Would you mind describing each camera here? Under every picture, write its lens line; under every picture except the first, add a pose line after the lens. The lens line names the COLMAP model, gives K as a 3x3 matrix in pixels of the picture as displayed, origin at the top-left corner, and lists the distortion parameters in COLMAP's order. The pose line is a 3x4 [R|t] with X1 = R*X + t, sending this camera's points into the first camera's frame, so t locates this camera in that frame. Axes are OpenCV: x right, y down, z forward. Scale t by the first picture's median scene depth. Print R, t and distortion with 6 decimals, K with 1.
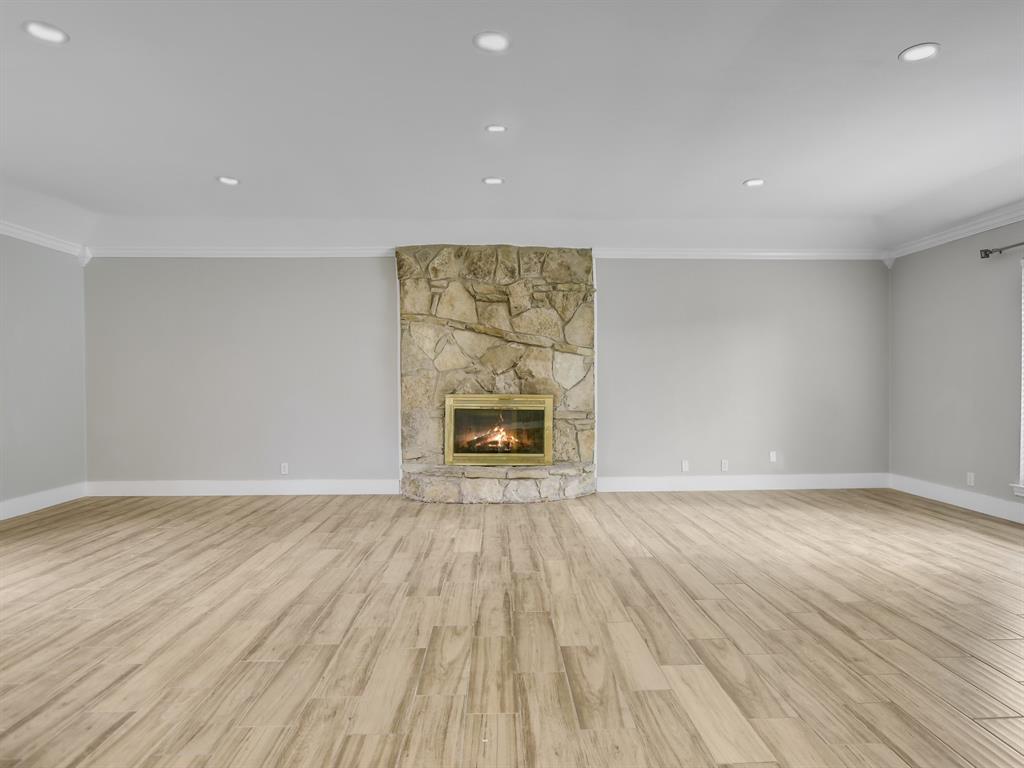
lens RADIAL K [[597.5, 0, 512.5], [0, 597.5, 383.7], [0, 0, 1]] dist [-0.027201, 0.005830]
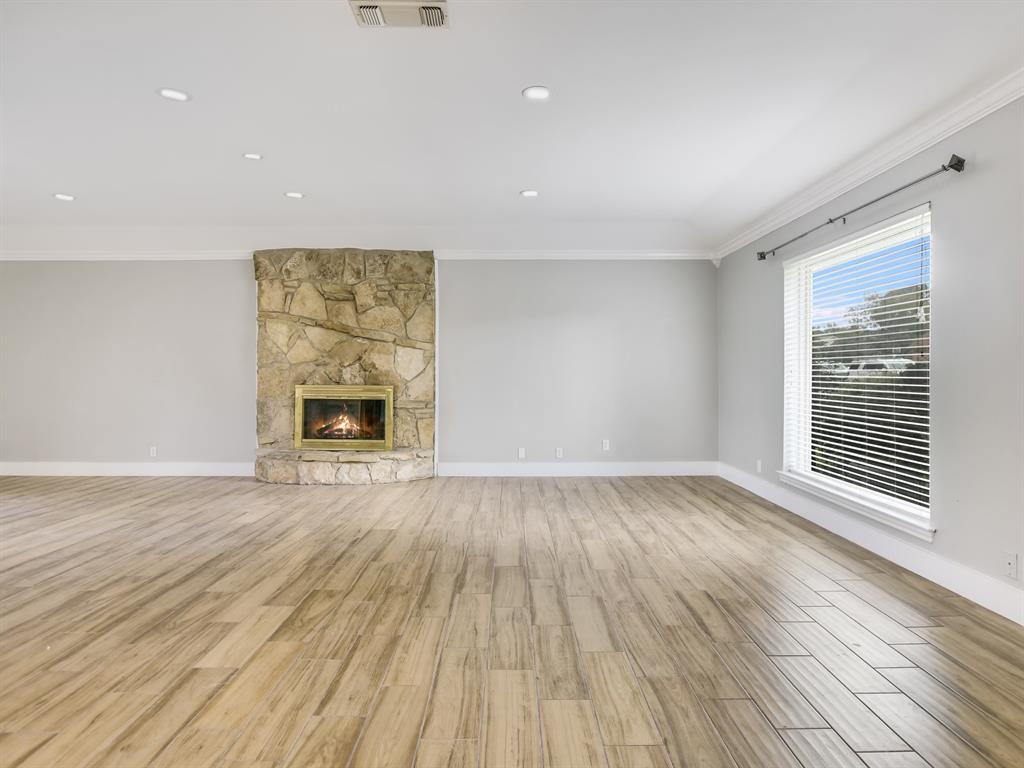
lens RADIAL K [[597.5, 0, 509.2], [0, 597.5, 370.0], [0, 0, 1]] dist [-0.027201, 0.005830]
pose [[0.999544, 0.002756, -0.030054, 0.308980], [-0.003111, 0.999926, -0.011765, 0.002011], [0.030019, 0.011853, 0.999479, -0.078010]]
